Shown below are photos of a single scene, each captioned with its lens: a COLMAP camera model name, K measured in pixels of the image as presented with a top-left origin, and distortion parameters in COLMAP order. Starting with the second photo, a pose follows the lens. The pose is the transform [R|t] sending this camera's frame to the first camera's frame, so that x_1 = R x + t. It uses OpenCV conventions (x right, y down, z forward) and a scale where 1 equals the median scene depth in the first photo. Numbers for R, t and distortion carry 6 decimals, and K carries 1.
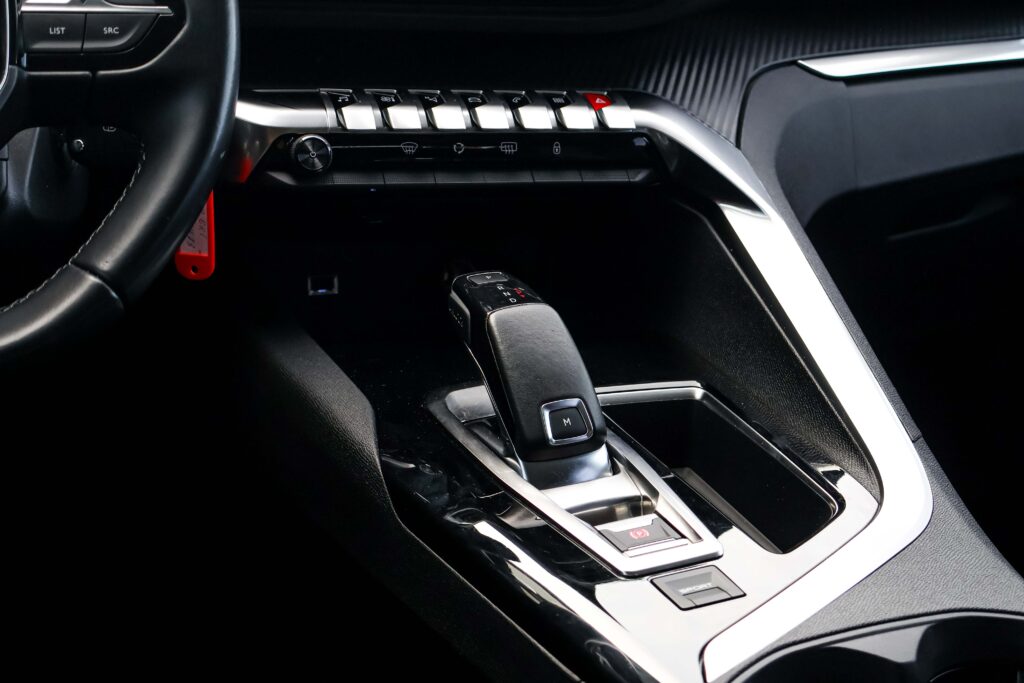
lens RADIAL K [[1711.1, 0, 512.0], [0, 1711.1, 341.5], [0, 0, 1]] dist [-0.015141, 0.028071]
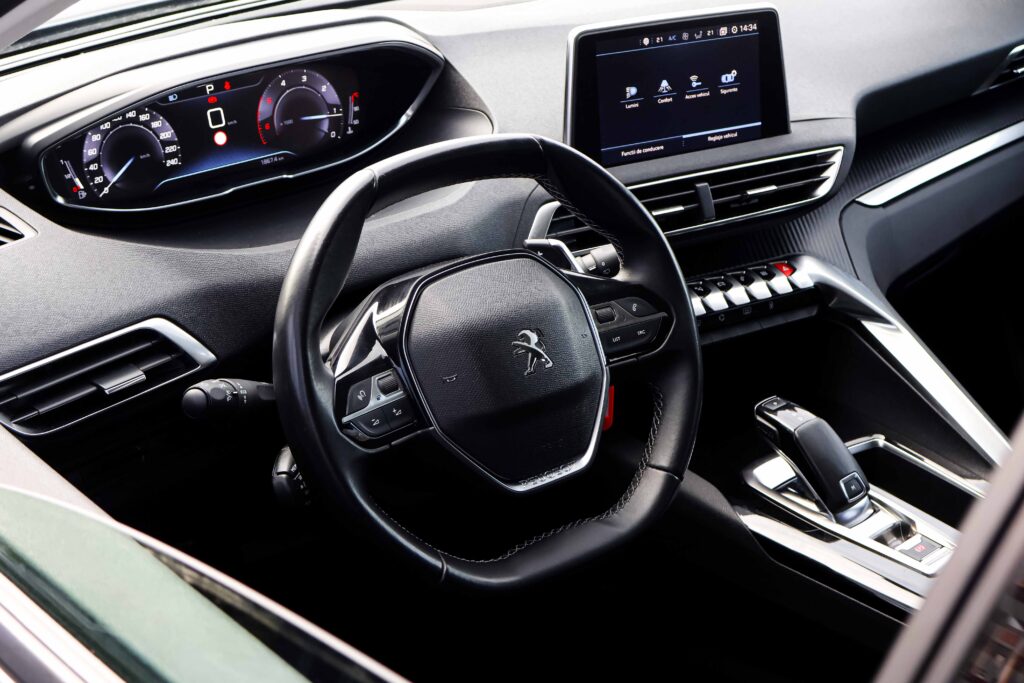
lens RADIAL K [[1711.1, 0, 512.0], [0, 1711.1, 341.5], [0, 0, 1]] dist [-0.015141, 0.028071]
pose [[0.967880, -0.149226, 0.202334, -0.550282], [0.127699, 0.985049, 0.115638, -0.299957], [-0.216565, -0.086086, 0.972465, -0.537844]]
